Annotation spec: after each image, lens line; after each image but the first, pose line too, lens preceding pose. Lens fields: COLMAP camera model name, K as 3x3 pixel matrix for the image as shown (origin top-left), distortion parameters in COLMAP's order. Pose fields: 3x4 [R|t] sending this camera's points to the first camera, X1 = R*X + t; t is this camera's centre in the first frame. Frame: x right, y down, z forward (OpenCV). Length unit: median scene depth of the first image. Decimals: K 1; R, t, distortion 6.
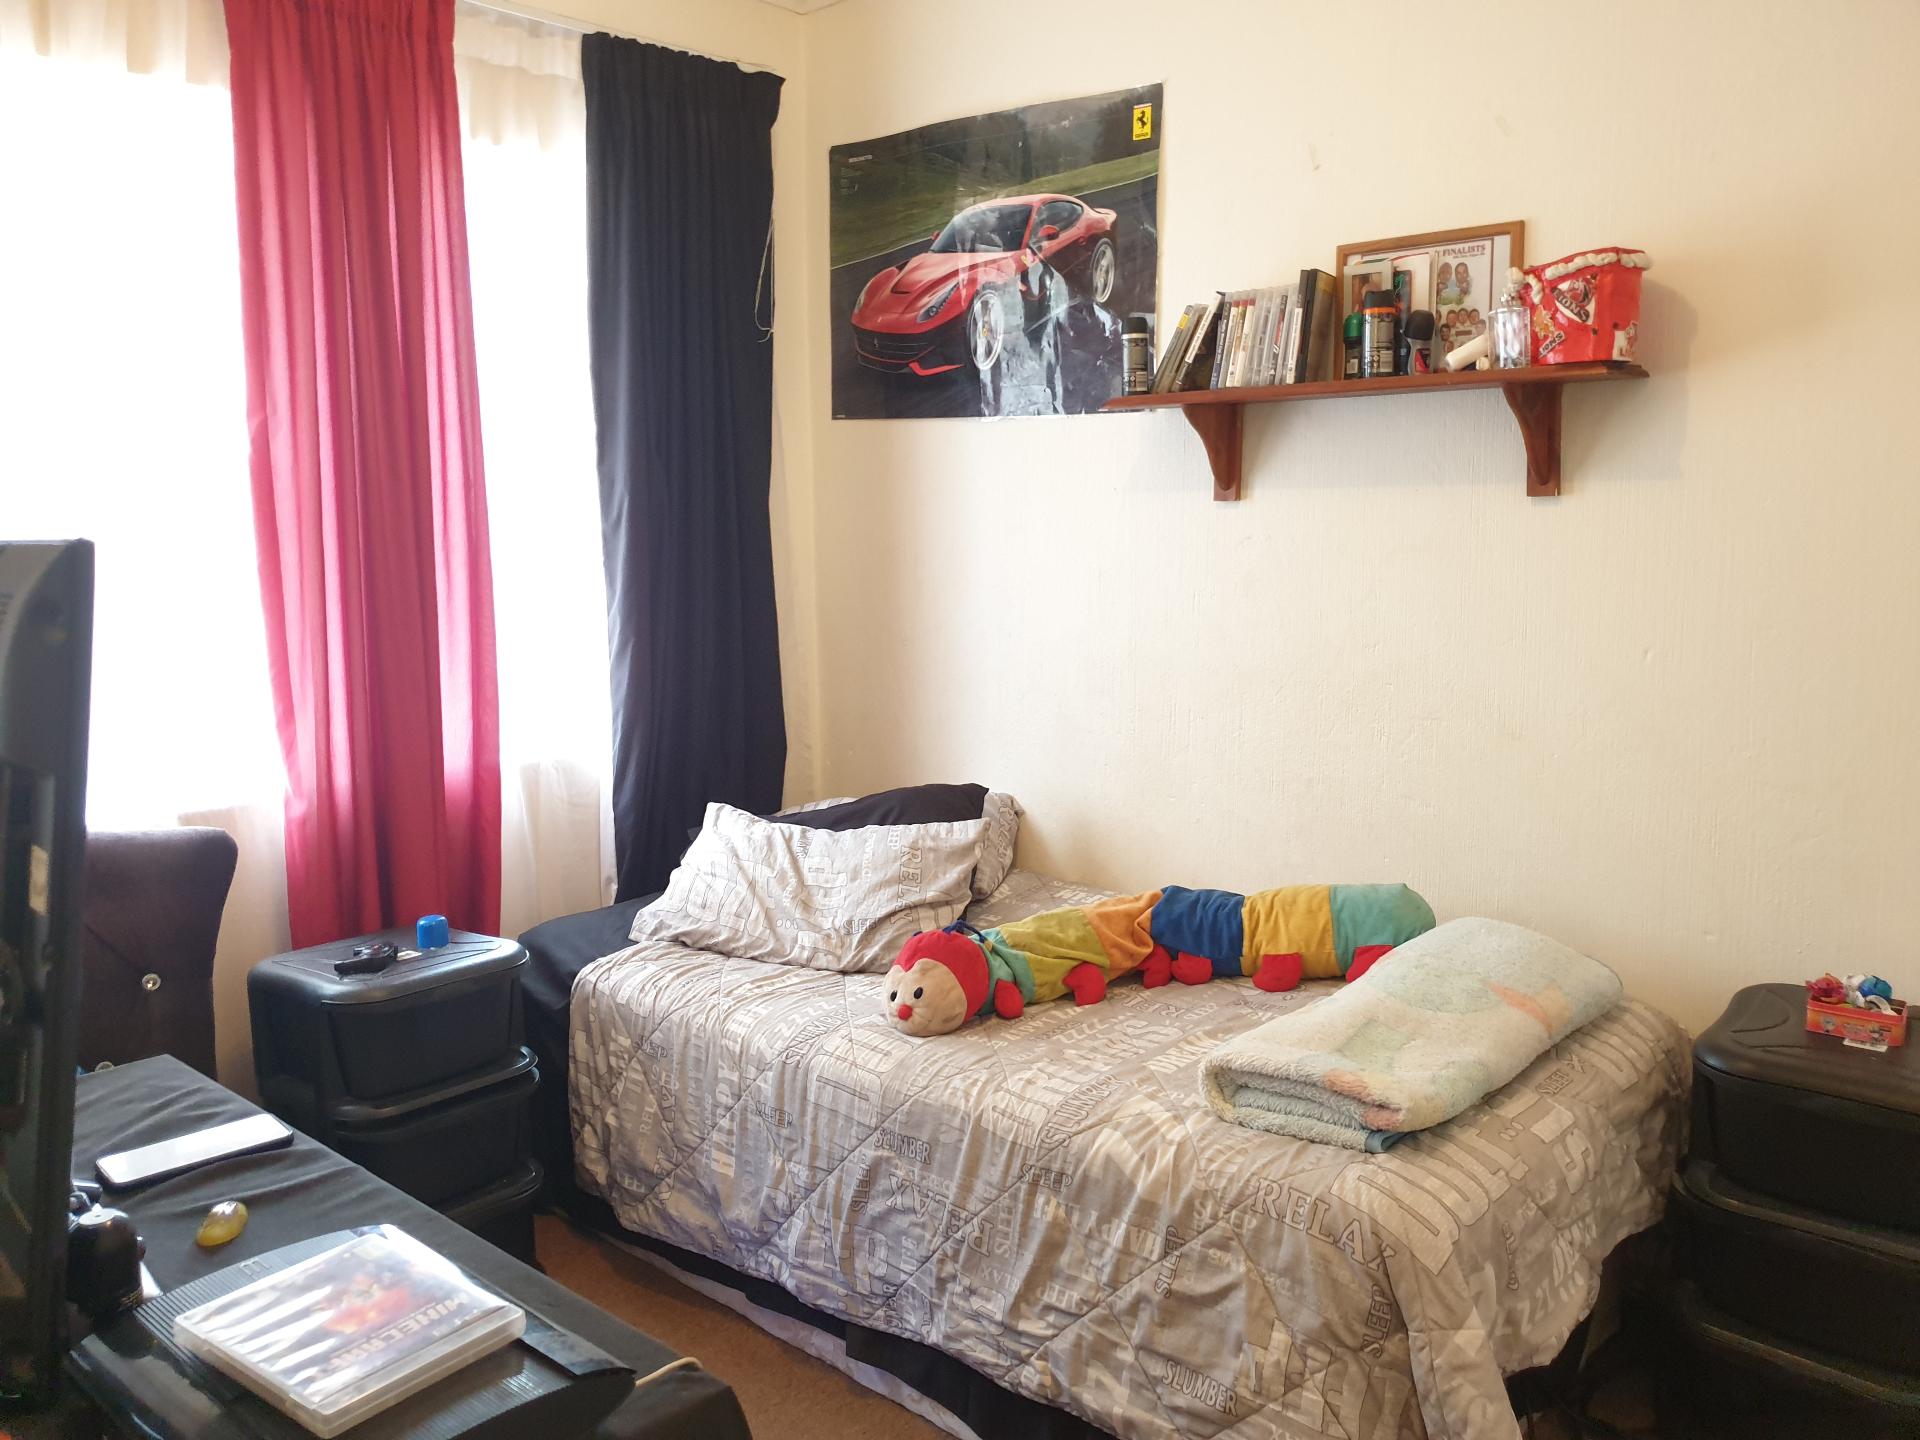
lens RADIAL K [[1537.4, 0, 949.6], [0, 1537.4, 712.0], [0, 0, 1]] dist [0.036815, -0.012335]
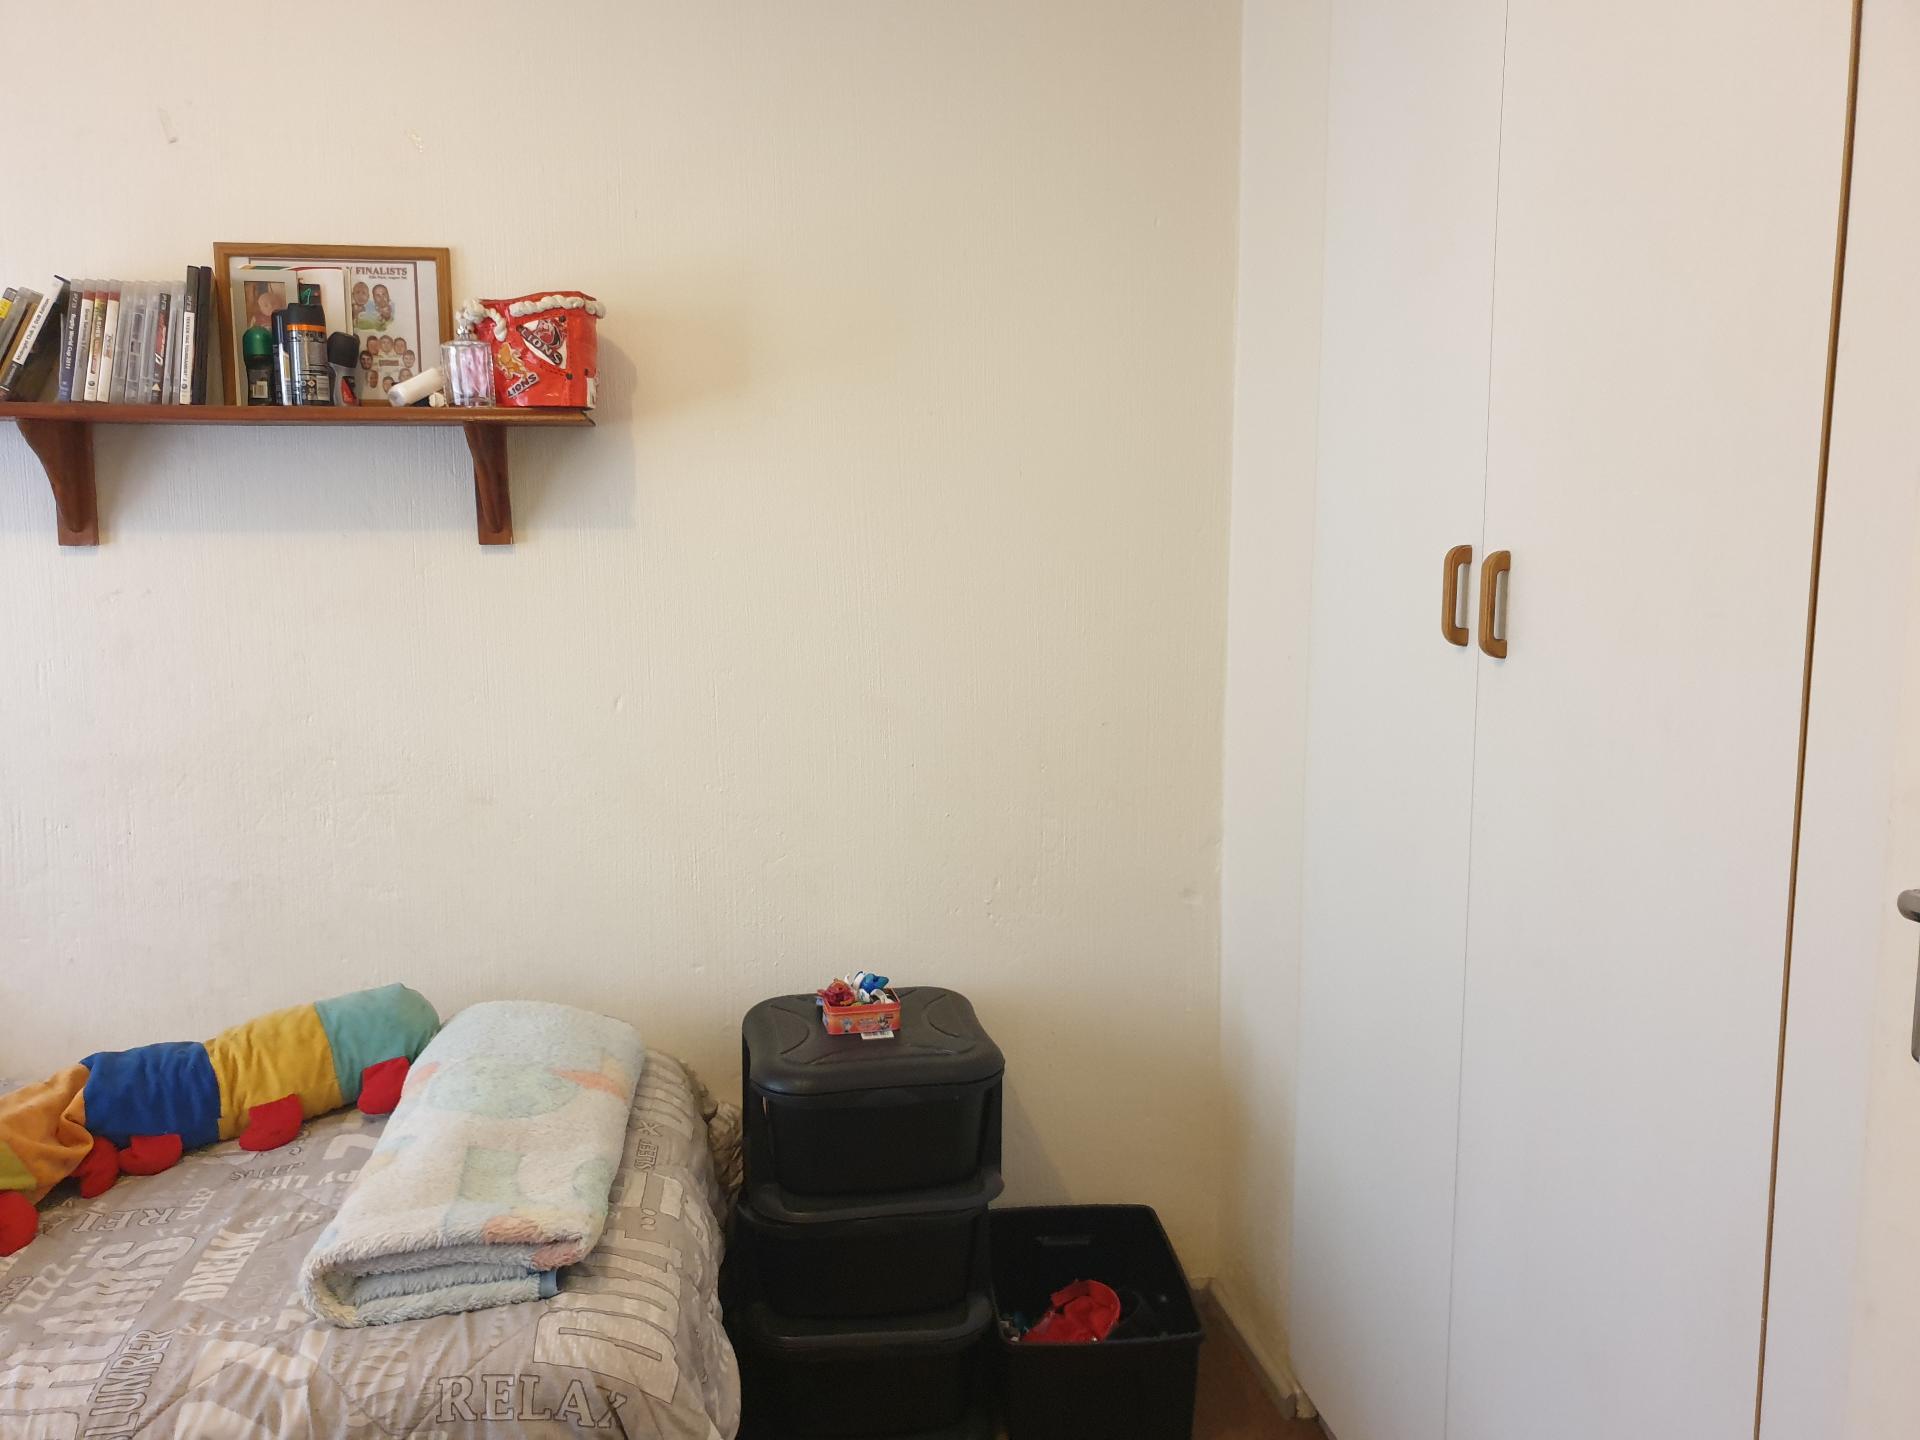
lens RADIAL K [[1541.0, 0, 968.9], [0, 1541.0, 730.1], [0, 0, 1]] dist [0.016435, 0.022759]
pose [[0.637523, -0.093069, 0.764789, -0.167025], [0.103369, 0.994034, 0.034798, -0.030680], [-0.763465, 0.056871, 0.643341, 0.183864]]
